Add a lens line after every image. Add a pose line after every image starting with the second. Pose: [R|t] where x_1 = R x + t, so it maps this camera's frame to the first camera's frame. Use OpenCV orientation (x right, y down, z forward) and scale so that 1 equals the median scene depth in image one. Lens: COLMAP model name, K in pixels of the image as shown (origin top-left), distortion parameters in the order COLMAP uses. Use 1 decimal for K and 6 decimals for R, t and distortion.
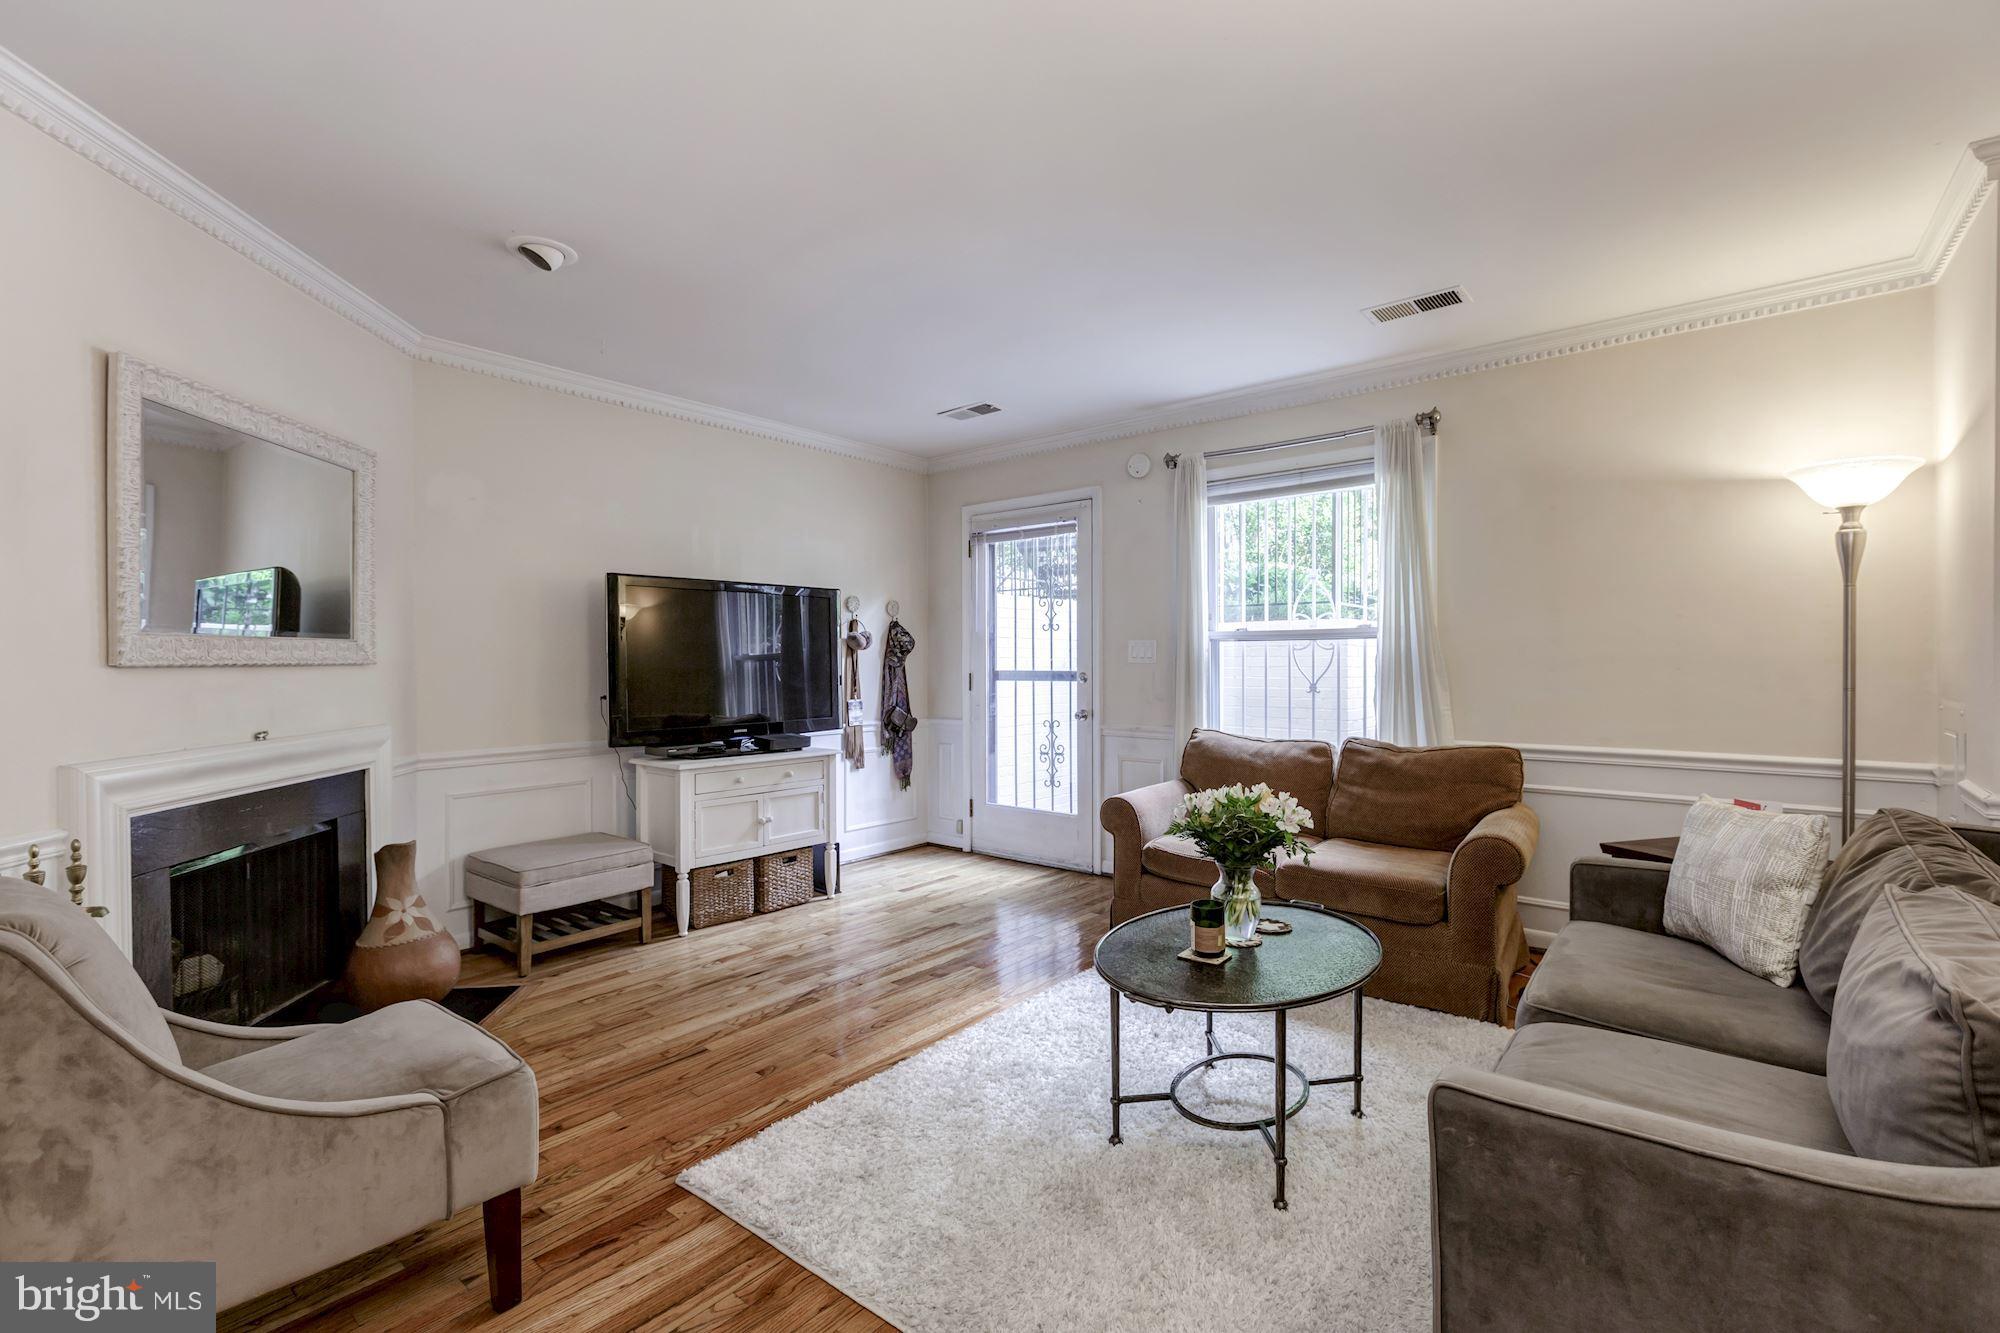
lens RADIAL K [[884.1, 0, 1006.2], [0, 884.1, 669.3], [0, 0, 1]] dist [-0.000154, 0.000068]
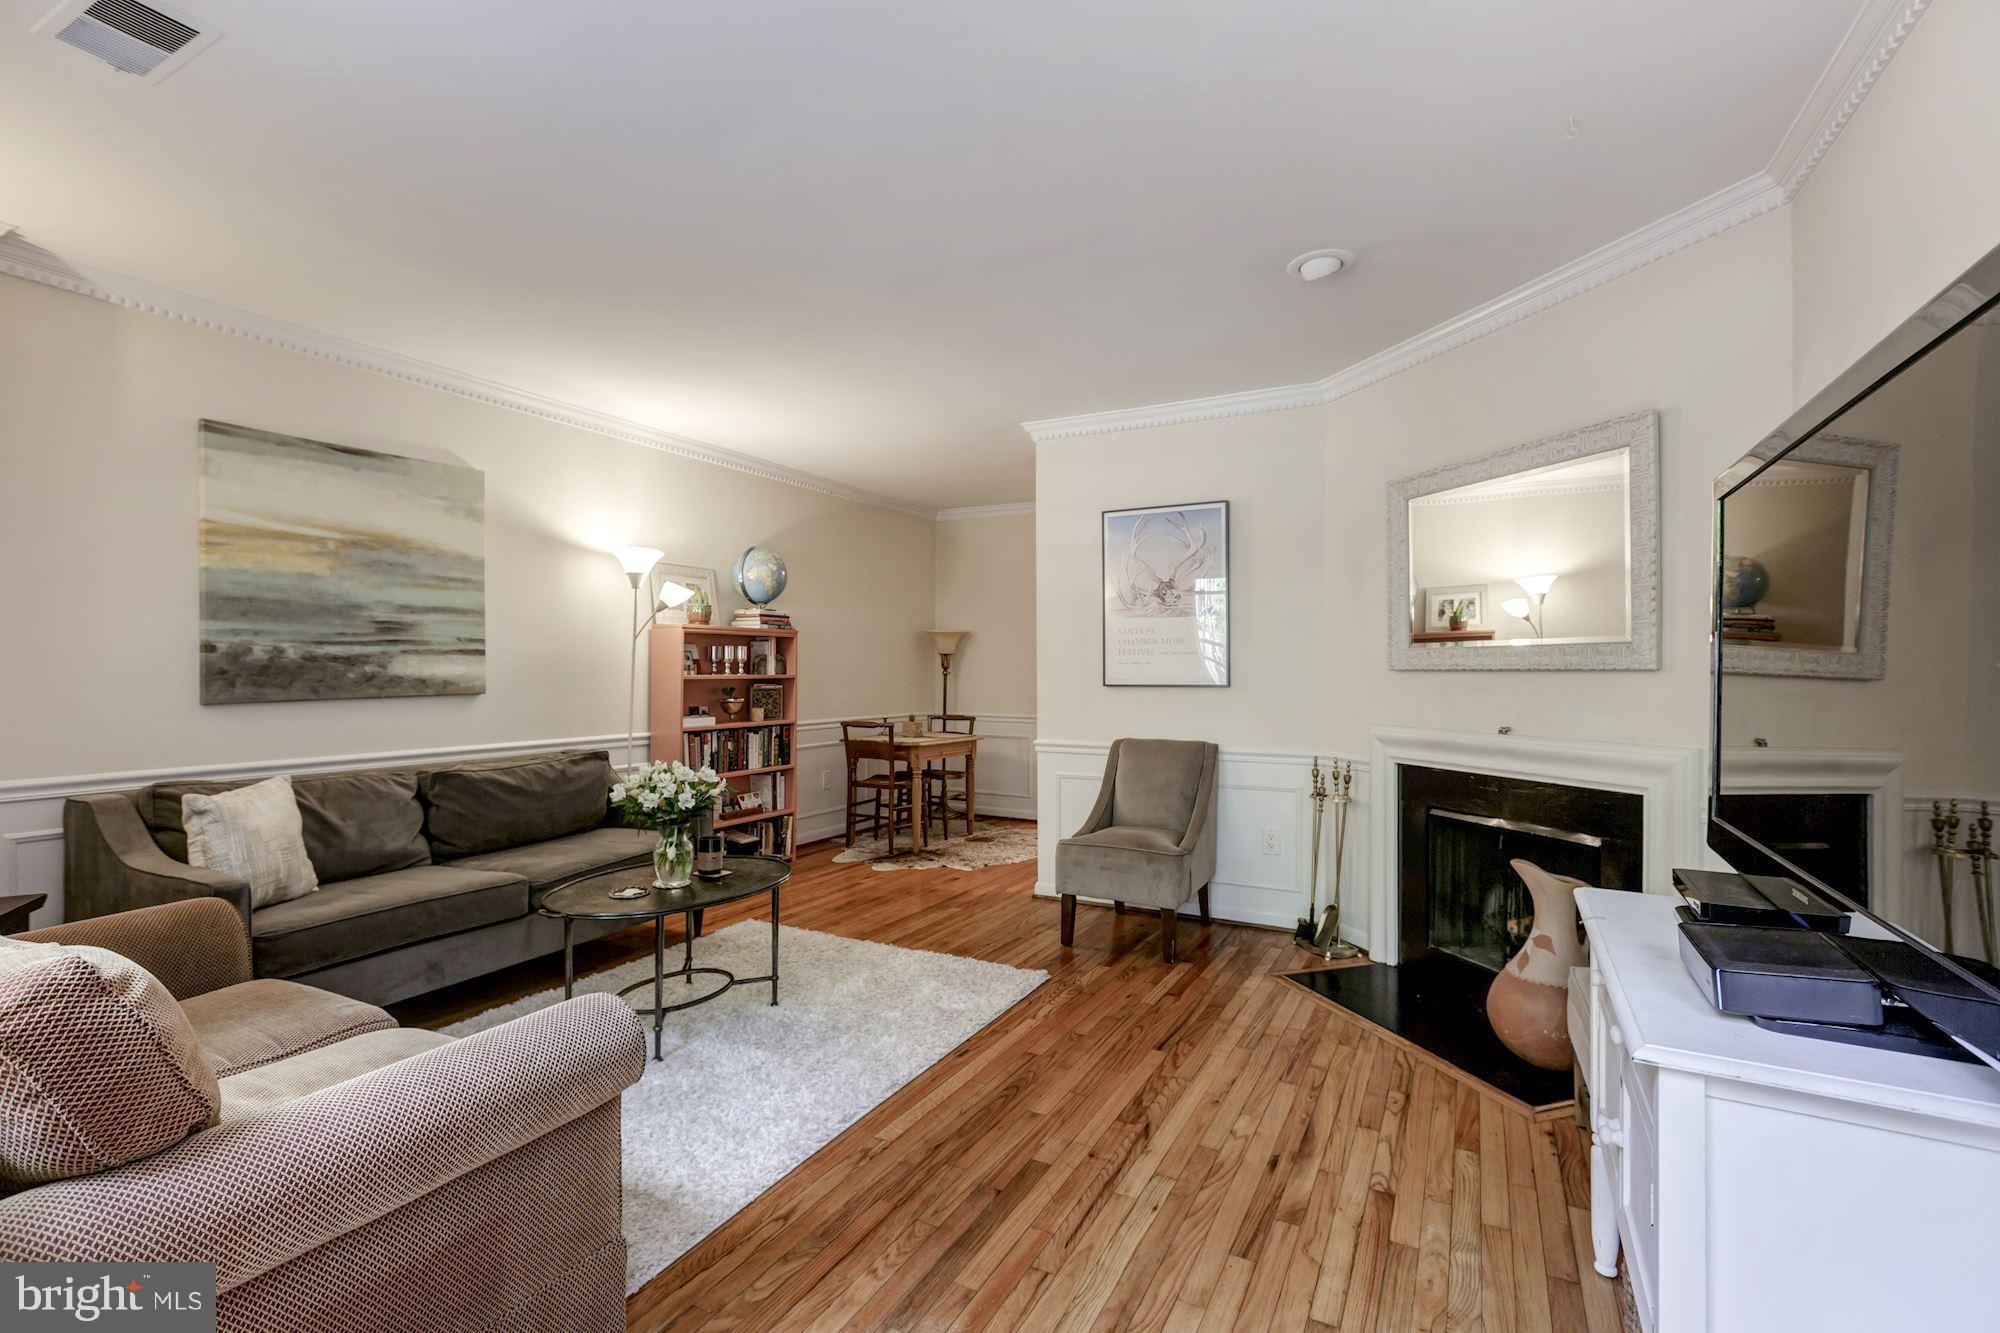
lens RADIAL K [[884.1, 0, 1018.5], [0, 884.1, 668.3], [0, 0, 1]] dist [-0.000154, 0.000068]
pose [[-0.978153, -0.011180, -0.207588, 0.032020], [-0.010561, 0.999936, -0.004093, -0.004797], [0.207620, -0.001812, -0.978208, 1.770156]]
